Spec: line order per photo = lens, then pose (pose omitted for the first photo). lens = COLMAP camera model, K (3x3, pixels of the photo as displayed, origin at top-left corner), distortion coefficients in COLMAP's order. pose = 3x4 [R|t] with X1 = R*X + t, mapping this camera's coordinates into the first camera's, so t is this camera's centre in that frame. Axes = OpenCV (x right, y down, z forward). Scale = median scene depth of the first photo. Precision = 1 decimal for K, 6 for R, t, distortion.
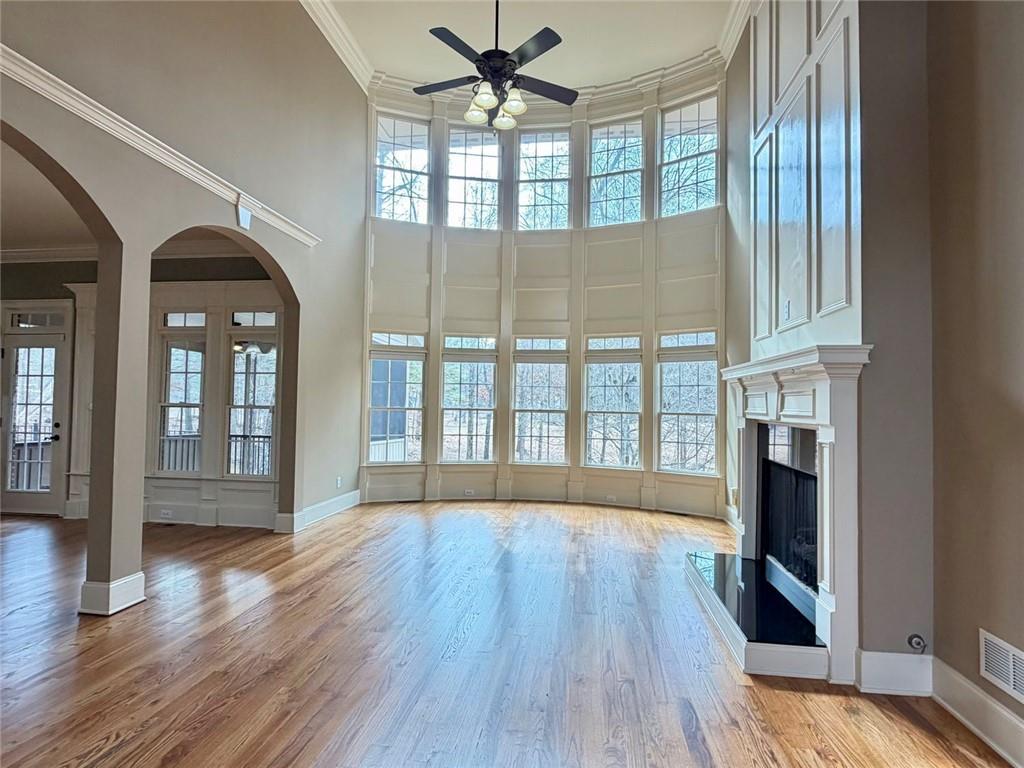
lens RADIAL K [[530.1, 0, 512.0], [0, 530.1, 384.0], [0, 0, 1]] dist [-0.001112, 0.000031]
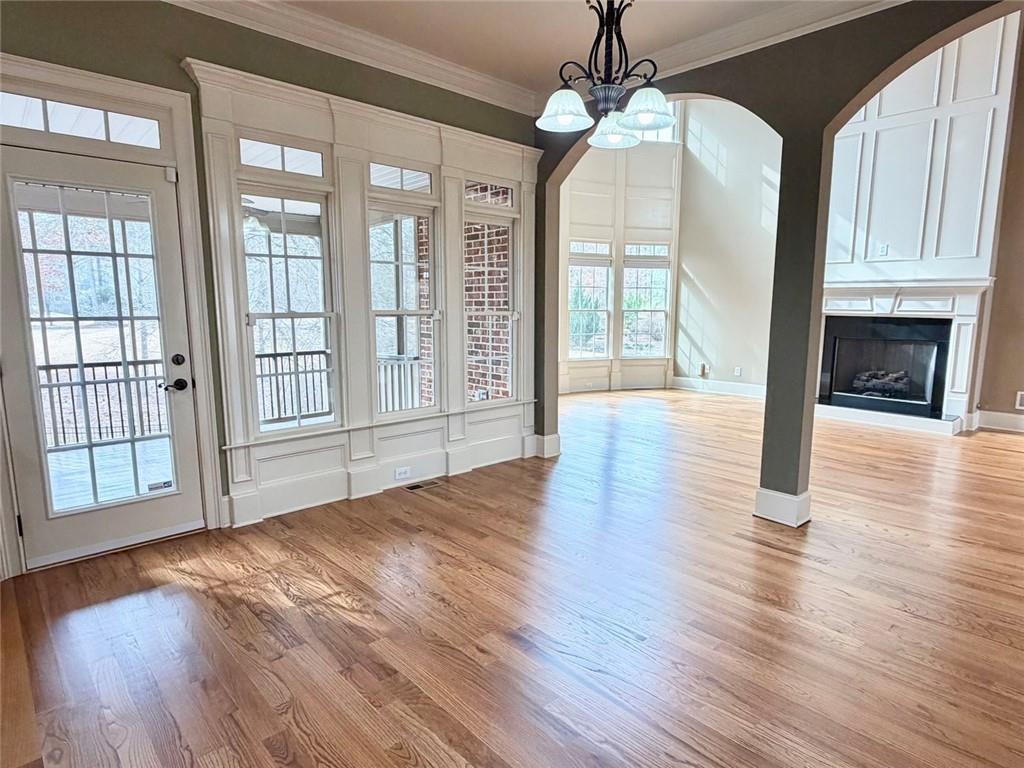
lens RADIAL K [[571.9, 0, 512.0], [0, 571.9, 384.0], [0, 0, 1]] dist [0.001100, 0.001074]
pose [[0.642661, -0.118562, 0.756922, -1.043985], [-0.024455, 0.984276, 0.174937, -0.002429], [-0.765761, -0.130936, 0.629656, 0.407872]]
